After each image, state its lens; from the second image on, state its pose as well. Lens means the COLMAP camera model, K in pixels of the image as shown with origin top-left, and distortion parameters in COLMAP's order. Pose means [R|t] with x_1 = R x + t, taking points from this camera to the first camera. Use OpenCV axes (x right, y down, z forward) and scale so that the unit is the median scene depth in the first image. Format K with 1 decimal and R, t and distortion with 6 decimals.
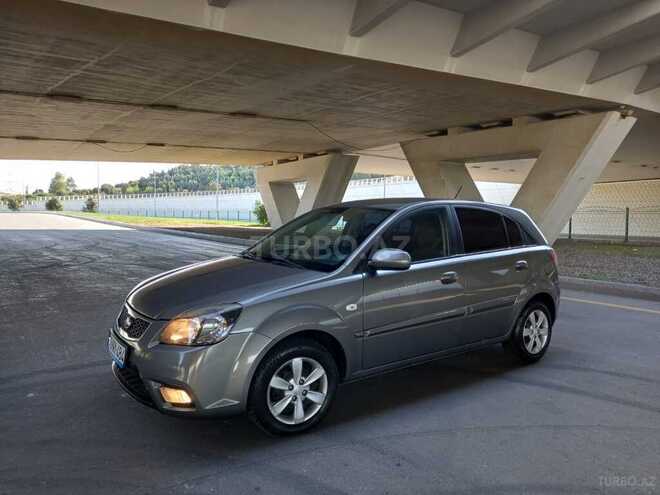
lens RADIAL K [[473.9, 0, 337.0], [0, 473.9, 248.7], [0, 0, 1]] dist [0.059296, -0.049554]
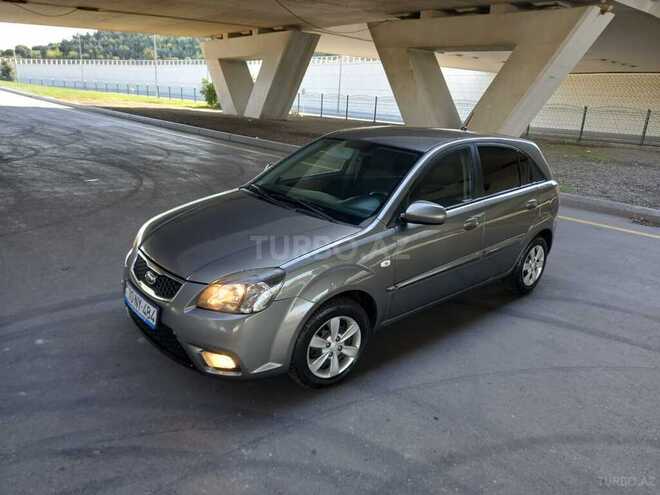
lens RADIAL K [[473.9, 0, 337.0], [0, 473.9, 248.7], [0, 0, 1]] dist [0.059296, -0.049554]
pose [[0.993789, 0.006610, 0.111081, -0.114925], [-0.033119, 0.970566, 0.238547, -0.088086], [-0.106234, -0.240744, 0.964757, 0.046255]]
